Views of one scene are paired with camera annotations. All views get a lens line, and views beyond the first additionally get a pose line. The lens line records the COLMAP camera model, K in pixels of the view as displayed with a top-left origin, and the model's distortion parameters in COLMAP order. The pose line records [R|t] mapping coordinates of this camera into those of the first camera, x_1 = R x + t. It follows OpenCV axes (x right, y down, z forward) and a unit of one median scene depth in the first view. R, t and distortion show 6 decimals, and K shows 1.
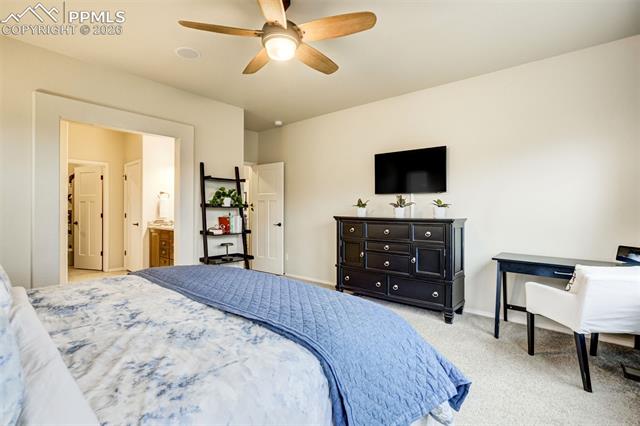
lens RADIAL K [[304.0, 0, 319.9], [0, 304.0, 217.2], [0, 0, 1]] dist [-0.022514, 0.008048]
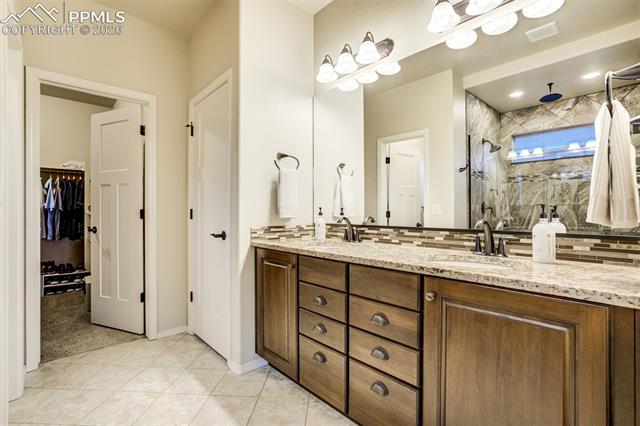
lens RADIAL K [[304.0, 0, 316.3], [0, 304.0, 209.8], [0, 0, 1]] dist [-0.022514, 0.008048]
pose [[0.991934, -0.008802, -0.126447, -0.415734], [0.007698, 0.999928, -0.009217, -0.006166], [0.126519, 0.008169, 0.991931, 0.594075]]
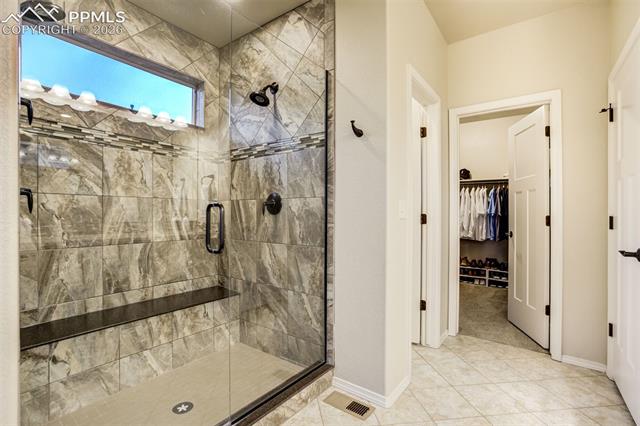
lens RADIAL K [[304.0, 0, 314.2], [0, 304.0, 212.6], [0, 0, 1]] dist [-0.022514, 0.008048]
pose [[0.063706, -0.005259, -0.997955, -0.330149], [-0.019115, 0.999796, -0.006489, -0.008494], [0.997786, 0.019489, 0.063593, 0.657127]]
